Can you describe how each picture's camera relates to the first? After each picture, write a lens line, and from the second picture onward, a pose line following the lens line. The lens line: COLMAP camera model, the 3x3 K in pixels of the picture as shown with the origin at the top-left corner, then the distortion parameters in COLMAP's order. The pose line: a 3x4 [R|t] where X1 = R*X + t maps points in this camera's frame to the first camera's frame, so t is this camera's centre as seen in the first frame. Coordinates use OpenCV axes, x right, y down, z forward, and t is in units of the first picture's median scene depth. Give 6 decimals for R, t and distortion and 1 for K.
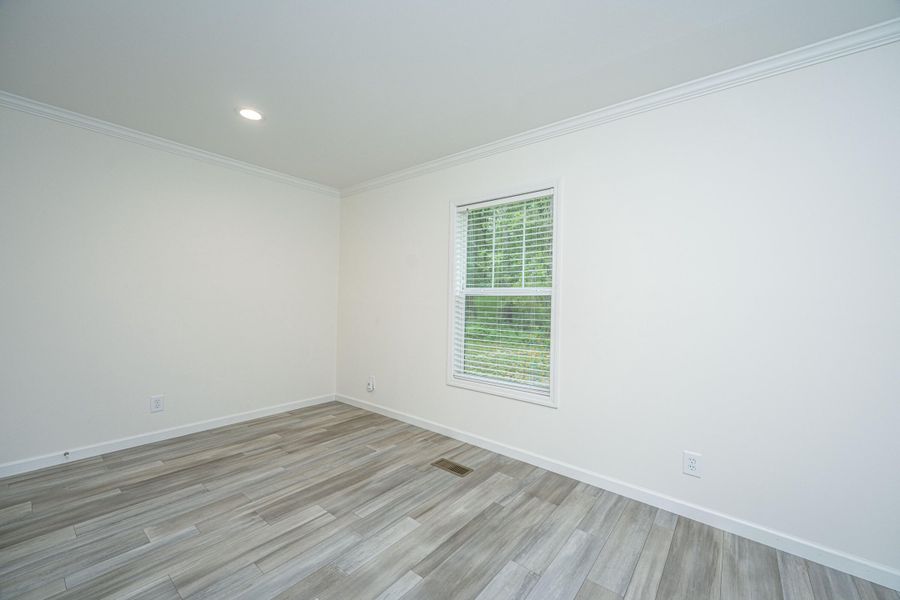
lens RADIAL K [[362.1, 0, 449.7], [0, 362.1, 300.4], [0, 0, 1]] dist [0.005871, 0.000644]
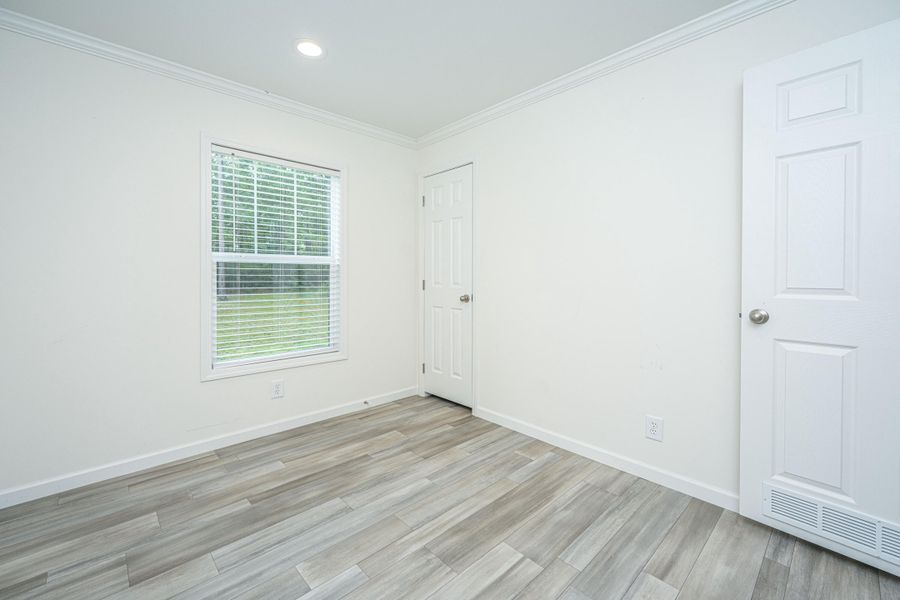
lens RADIAL K [[380.8, 0, 448.9], [0, 380.8, 266.1], [0, 0, 1]] dist [0.010643, -0.000992]
pose [[0.991350, -0.019360, -0.129808, -0.332511], [0.014735, 0.999225, -0.036496, 0.035935], [0.130414, 0.034267, 0.990867, 0.192529]]
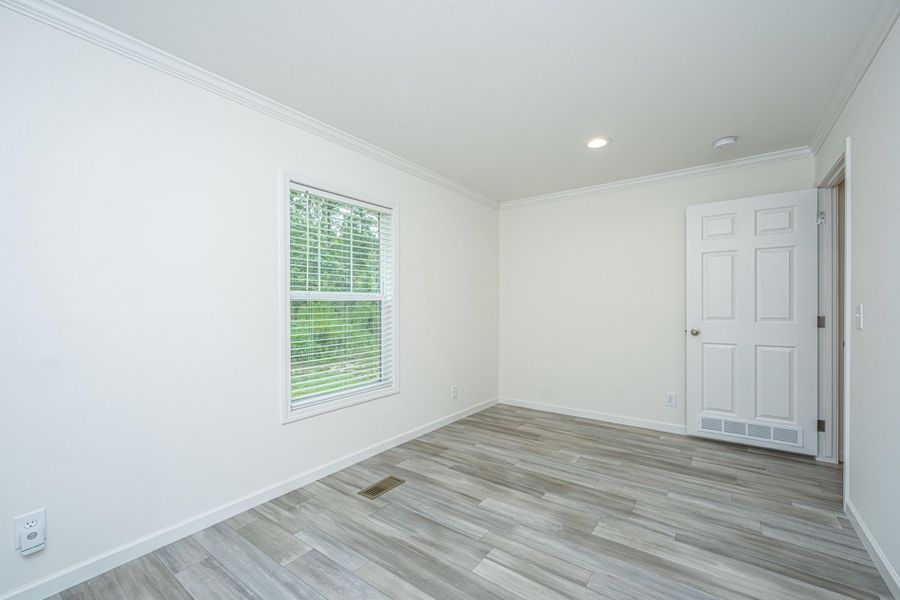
lens RADIAL K [[355.4, 0, 444.8], [0, 355.4, 306.9], [0, 0, 1]] dist [-0.002685, 0.000148]
pose [[-0.030514, -0.018883, 0.999356, -1.020595], [0.005894, 0.999801, 0.019072, -0.016866], [-0.999517, 0.006472, -0.030397, 0.990220]]
